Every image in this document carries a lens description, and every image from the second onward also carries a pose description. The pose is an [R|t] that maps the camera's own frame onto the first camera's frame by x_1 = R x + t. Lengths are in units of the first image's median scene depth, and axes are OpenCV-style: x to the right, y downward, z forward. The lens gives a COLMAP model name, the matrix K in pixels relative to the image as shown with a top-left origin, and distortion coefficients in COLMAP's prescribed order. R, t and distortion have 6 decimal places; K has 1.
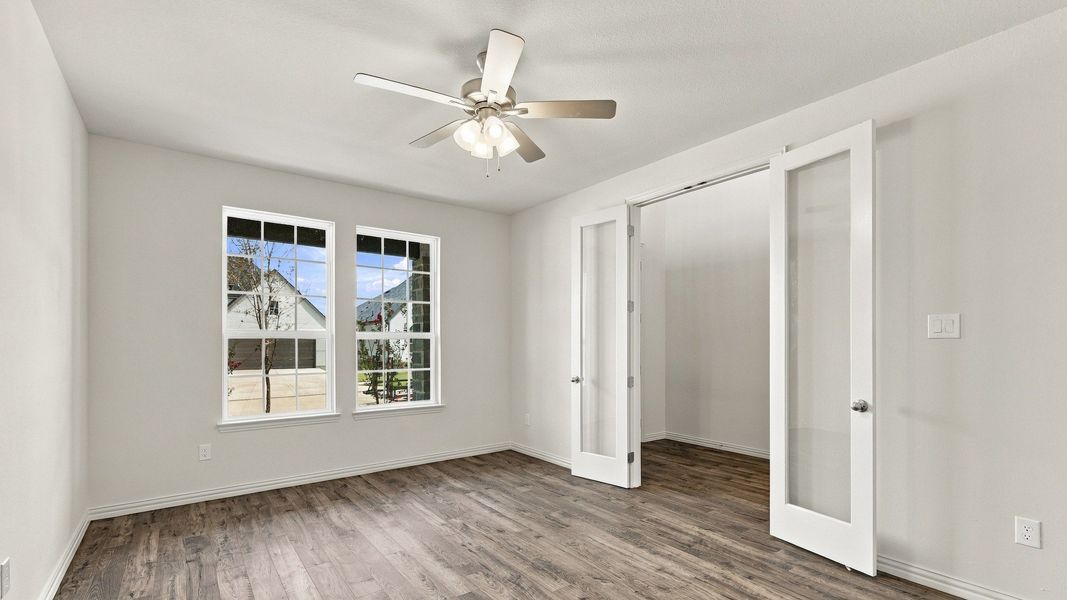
lens RADIAL K [[472.3, 0, 533.6], [0, 472.3, 295.5], [0, 0, 1]] dist [0.002311, 0.000136]
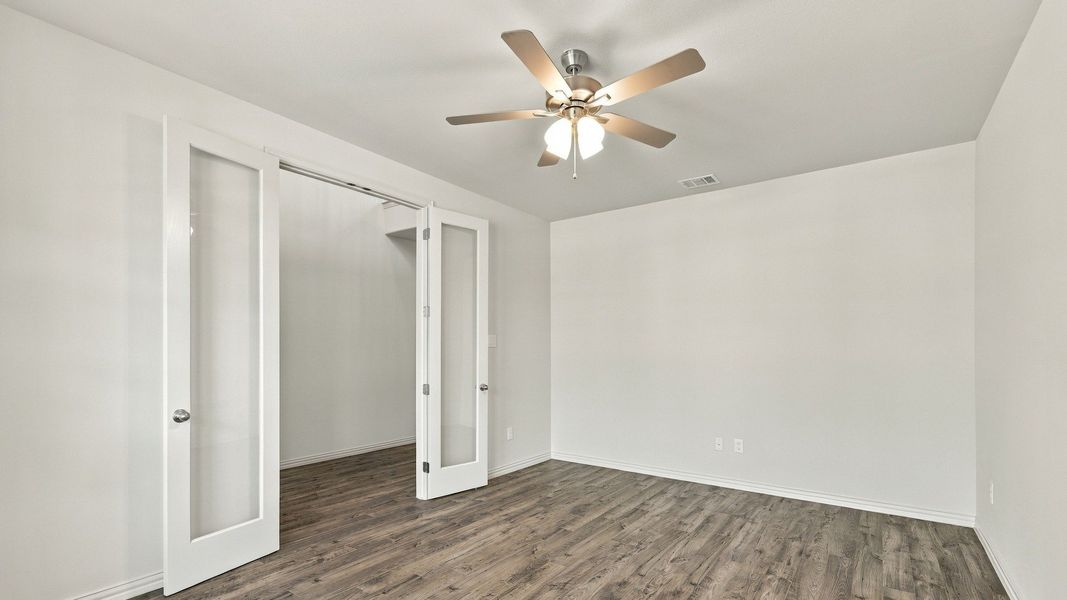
lens RADIAL K [[472.3, 0, 533.3], [0, 472.3, 304.6], [0, 0, 1]] dist [0.002311, 0.000136]
pose [[-0.297482, 0.093079, 0.950179, -0.884272], [-0.092998, 0.987678, -0.125868, 0.125455], [-0.950187, -0.125808, -0.285161, 1.215695]]
